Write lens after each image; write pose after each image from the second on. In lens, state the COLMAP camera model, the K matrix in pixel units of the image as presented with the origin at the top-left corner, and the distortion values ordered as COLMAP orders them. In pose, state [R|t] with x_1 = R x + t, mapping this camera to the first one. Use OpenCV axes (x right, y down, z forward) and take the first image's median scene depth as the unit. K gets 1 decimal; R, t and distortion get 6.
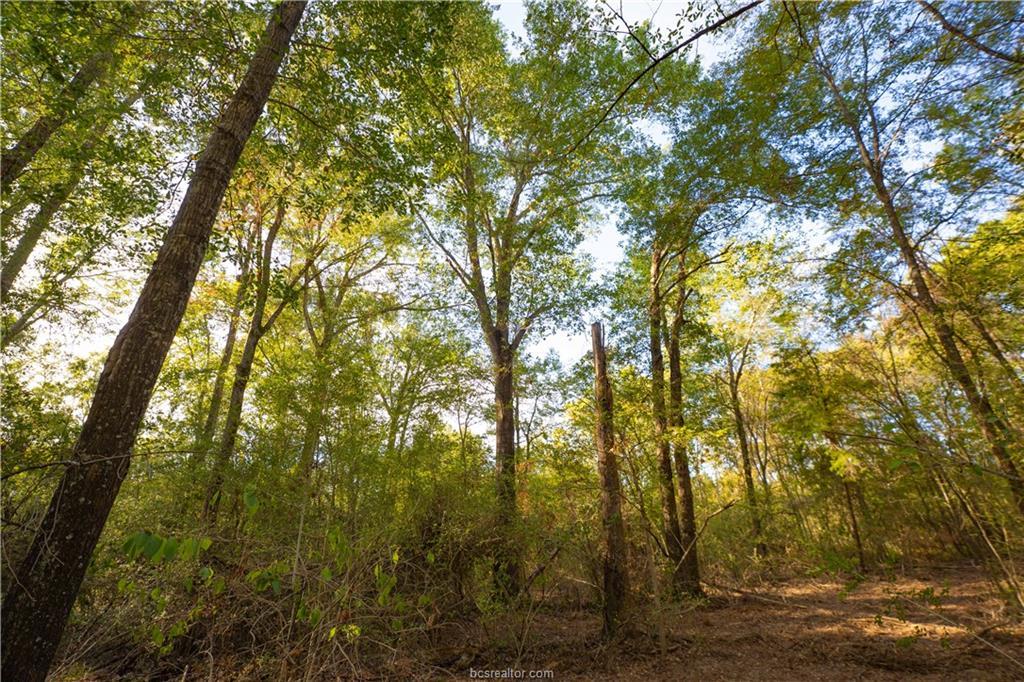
lens RADIAL K [[421.4, 0, 508.8], [0, 421.4, 340.6], [0, 0, 1]] dist [-0.028453, 0.004684]
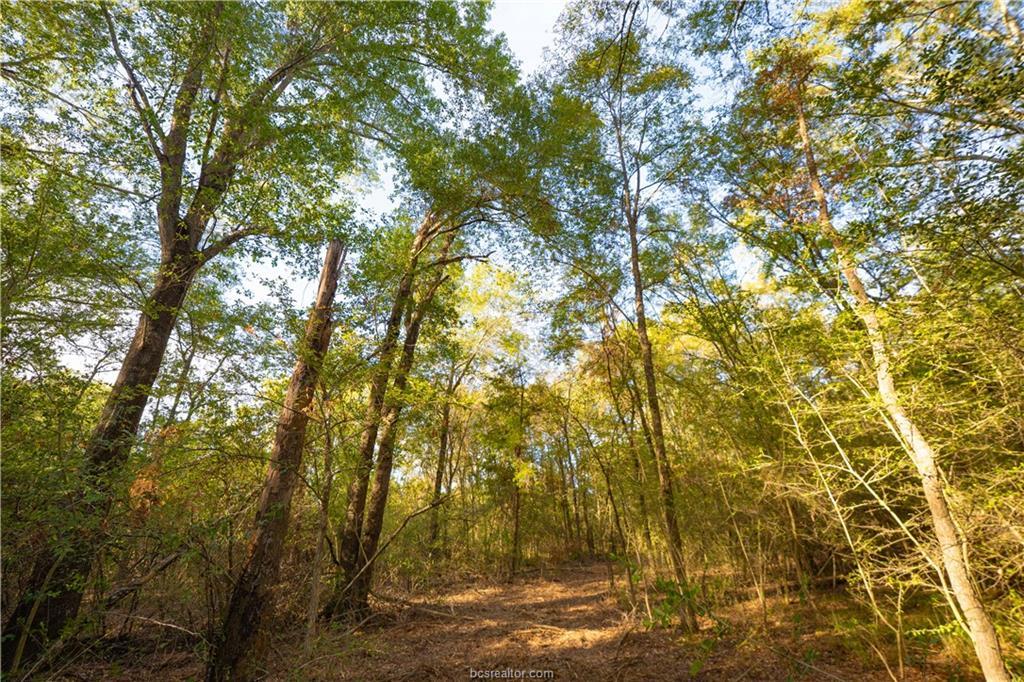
lens RADIAL K [[421.4, 0, 508.8], [0, 421.4, 340.6], [0, 0, 1]] dist [-0.028453, 0.004684]
pose [[0.773880, 0.274898, 0.570561, 0.048944], [-0.271991, 0.957837, -0.092574, 0.073500], [-0.571953, -0.083546, 0.816021, 0.158798]]
